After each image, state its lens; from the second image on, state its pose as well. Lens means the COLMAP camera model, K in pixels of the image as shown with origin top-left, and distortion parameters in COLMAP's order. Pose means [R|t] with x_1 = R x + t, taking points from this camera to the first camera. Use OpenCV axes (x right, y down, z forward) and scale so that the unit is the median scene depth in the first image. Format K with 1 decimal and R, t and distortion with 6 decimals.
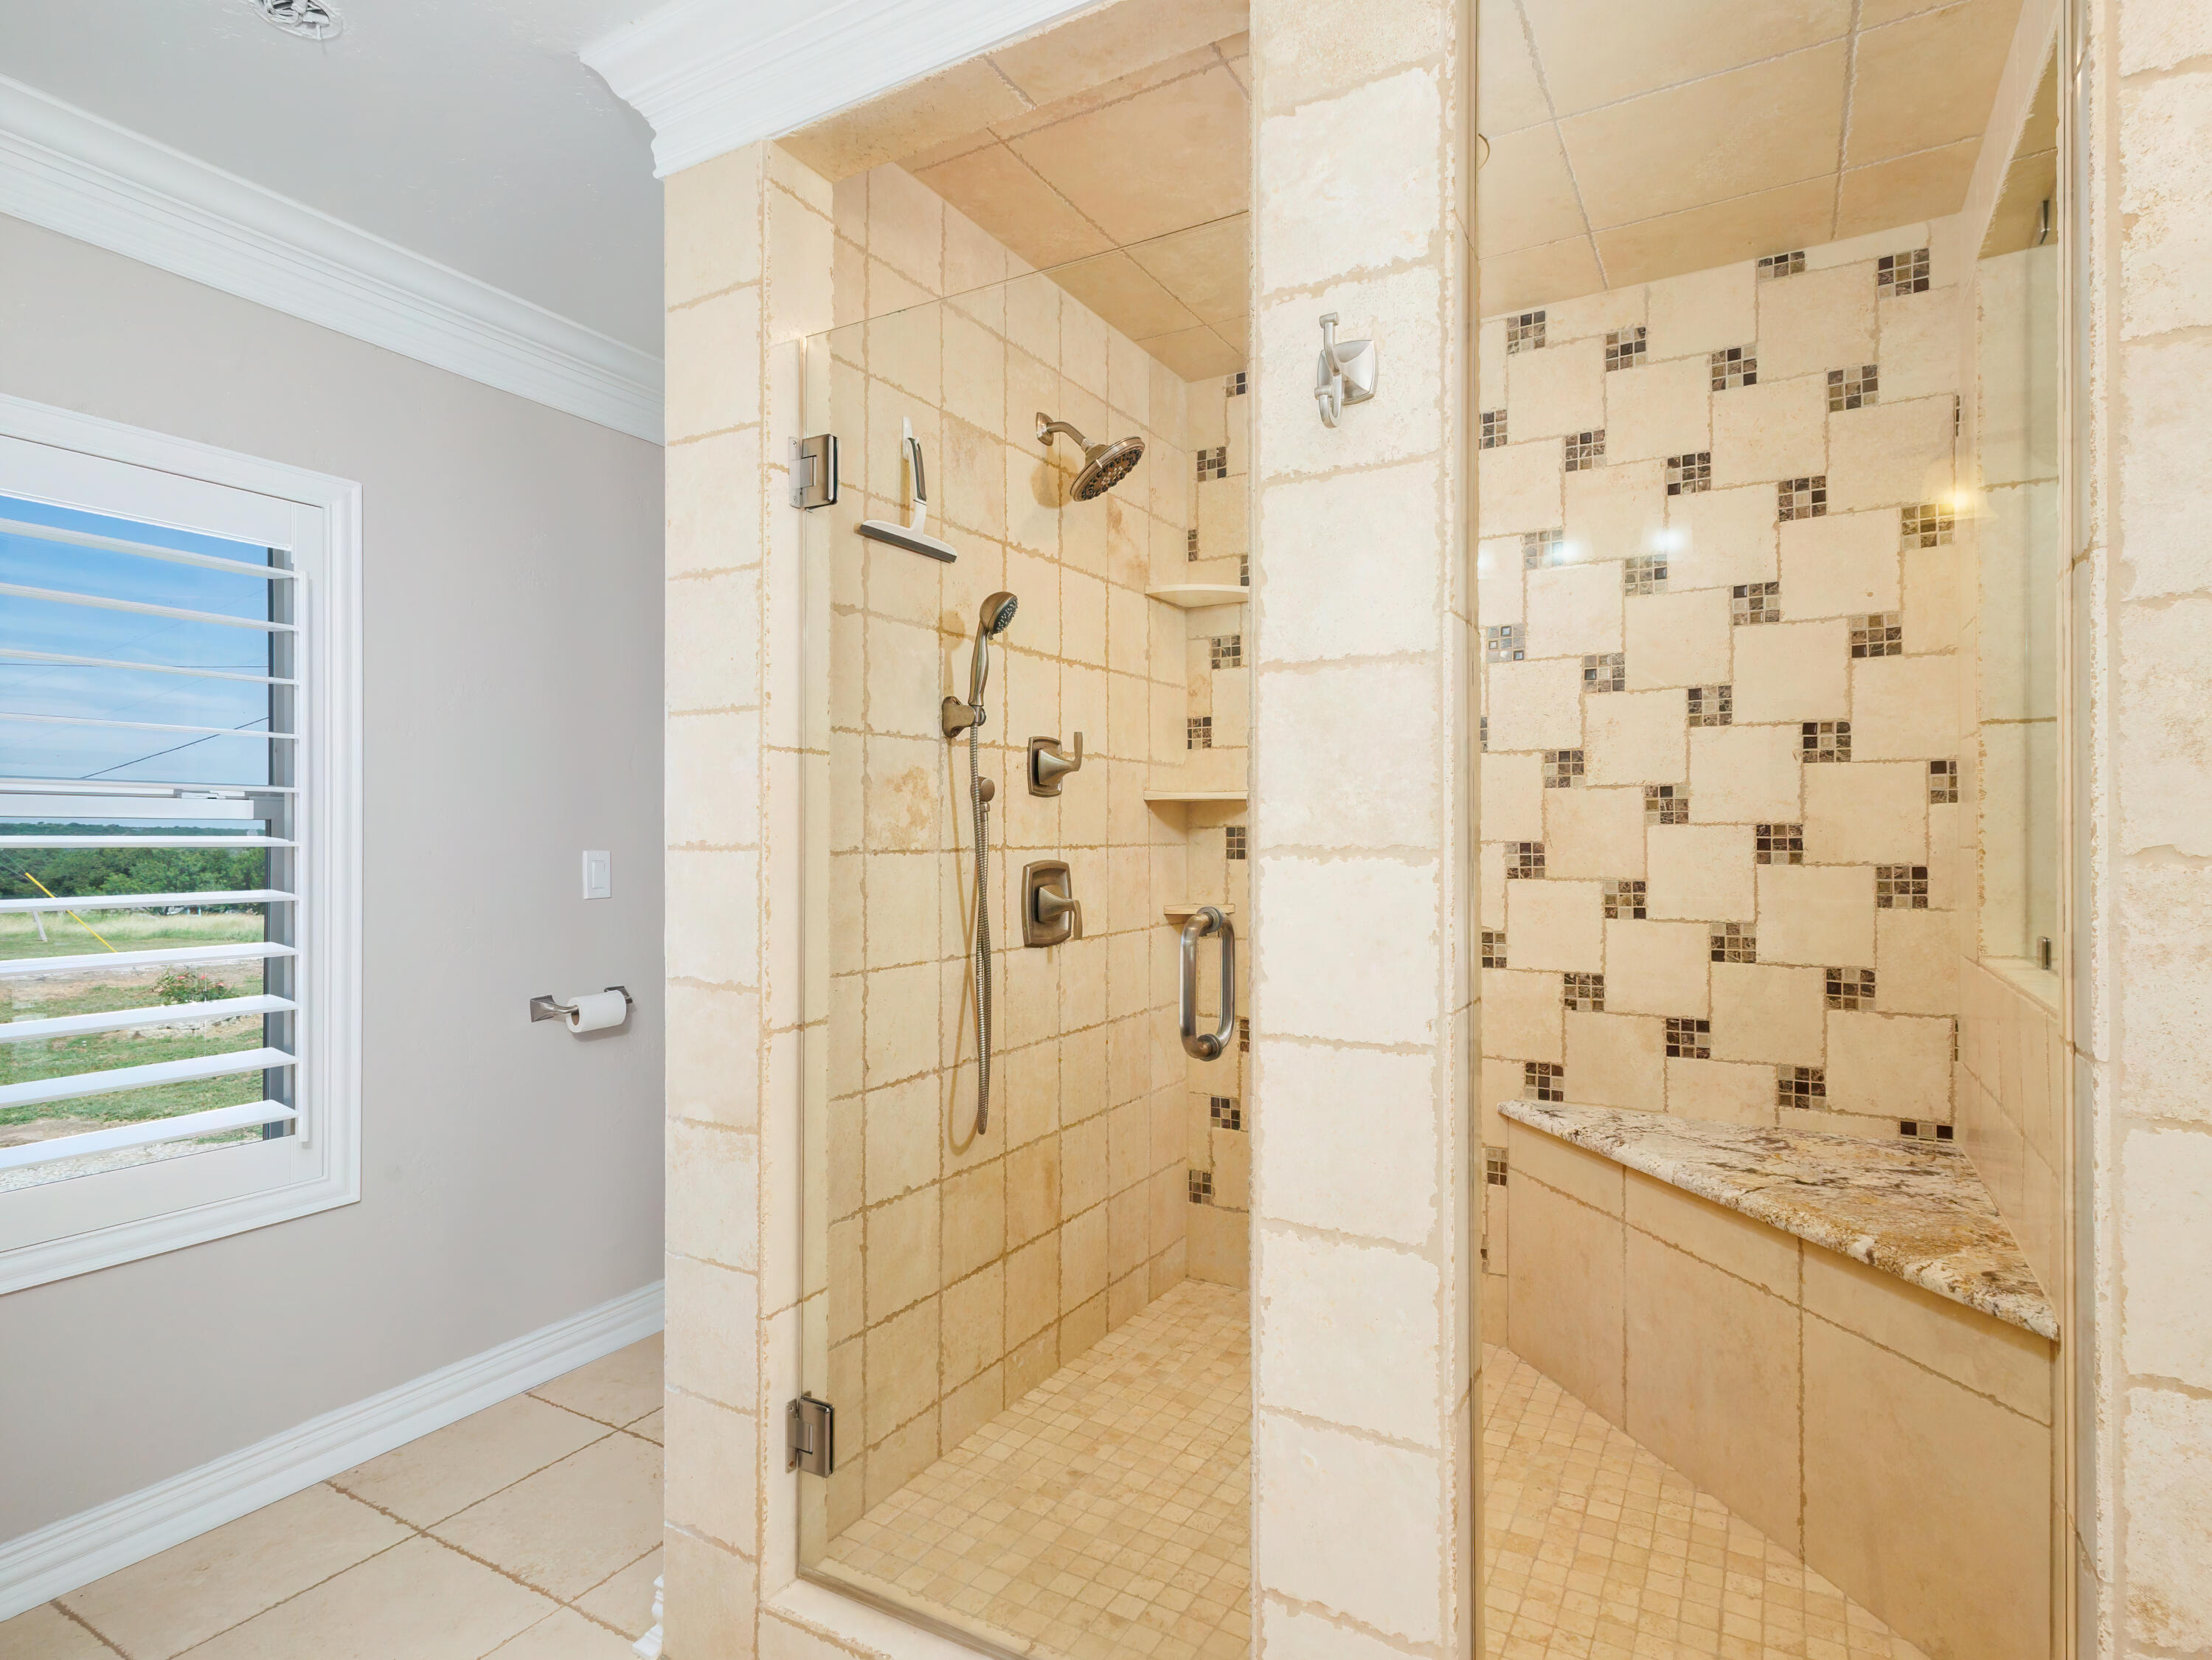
lens RADIAL K [[1156.1, 0, 1106.0], [0, 1156.1, 830.0], [0, 0, 1]] dist [0.017417, -0.001295]
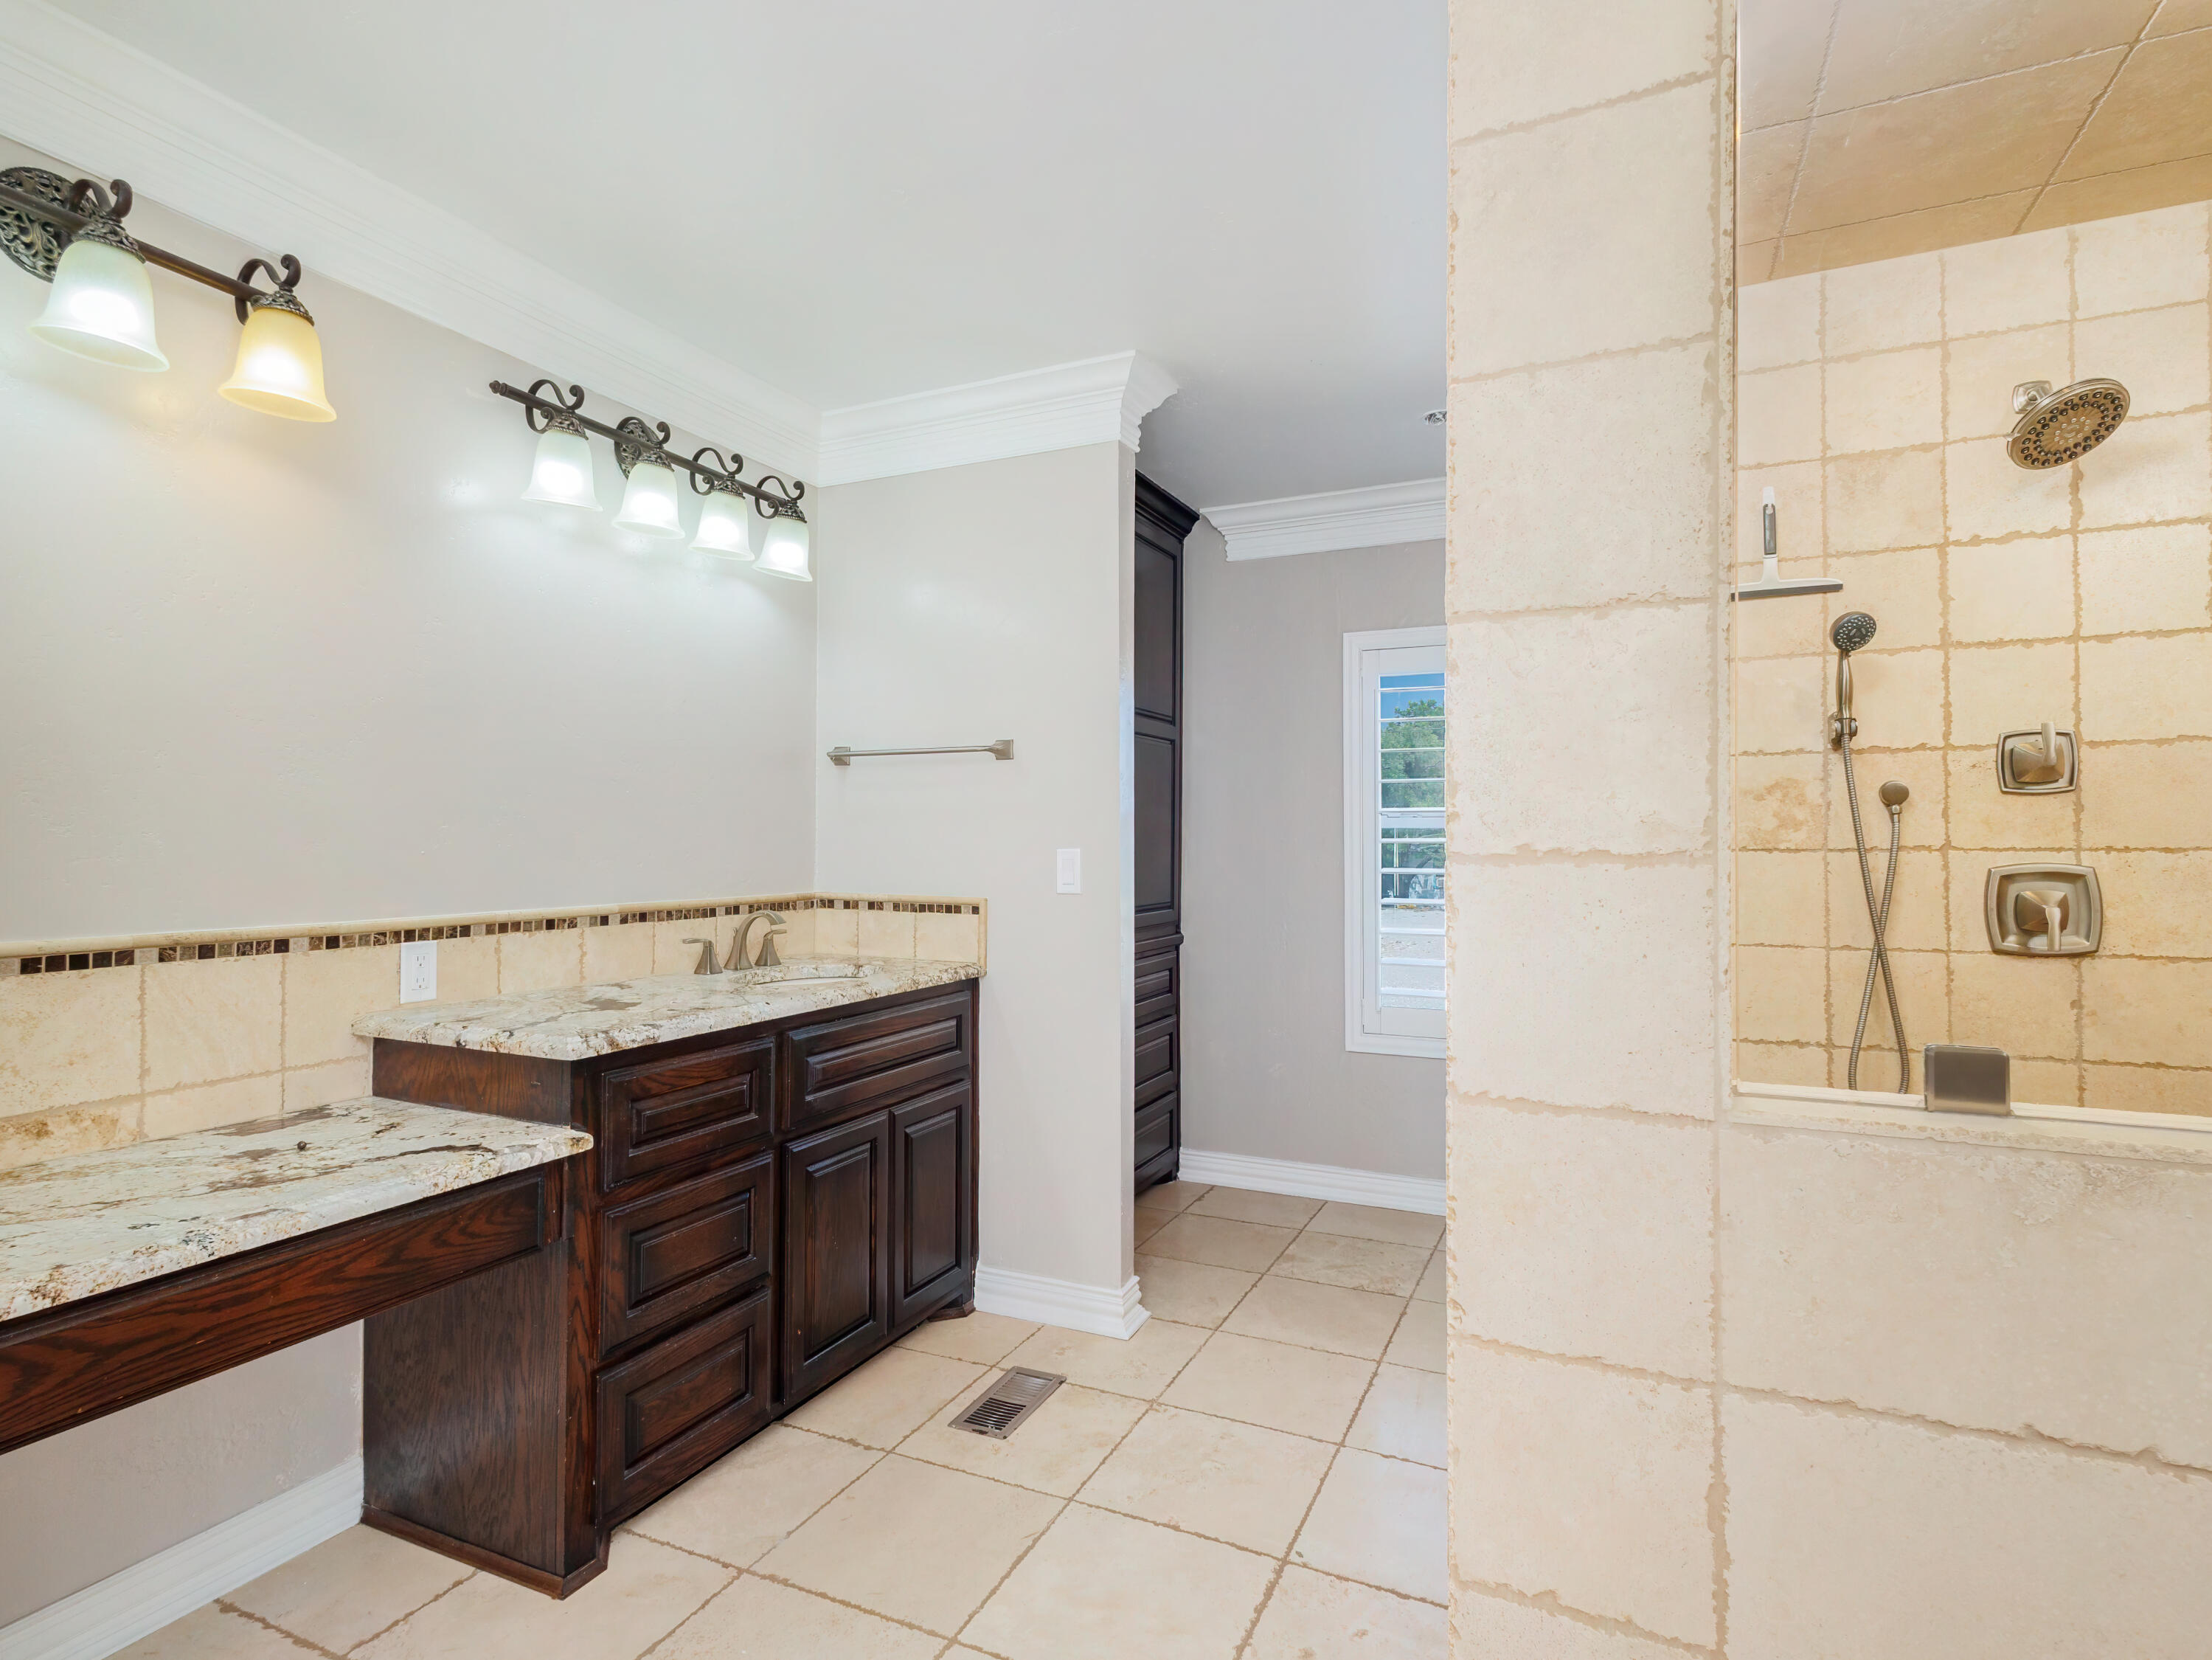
lens RADIAL K [[1156.1, 0, 1106.0], [0, 1156.1, 830.0], [0, 0, 1]] dist [0.017417, -0.001295]
pose [[0.098635, -0.008034, -0.995091, 0.859863], [0.006247, 0.999953, -0.007454, 0.002180], [0.995104, -0.005481, 0.098680, 0.181415]]
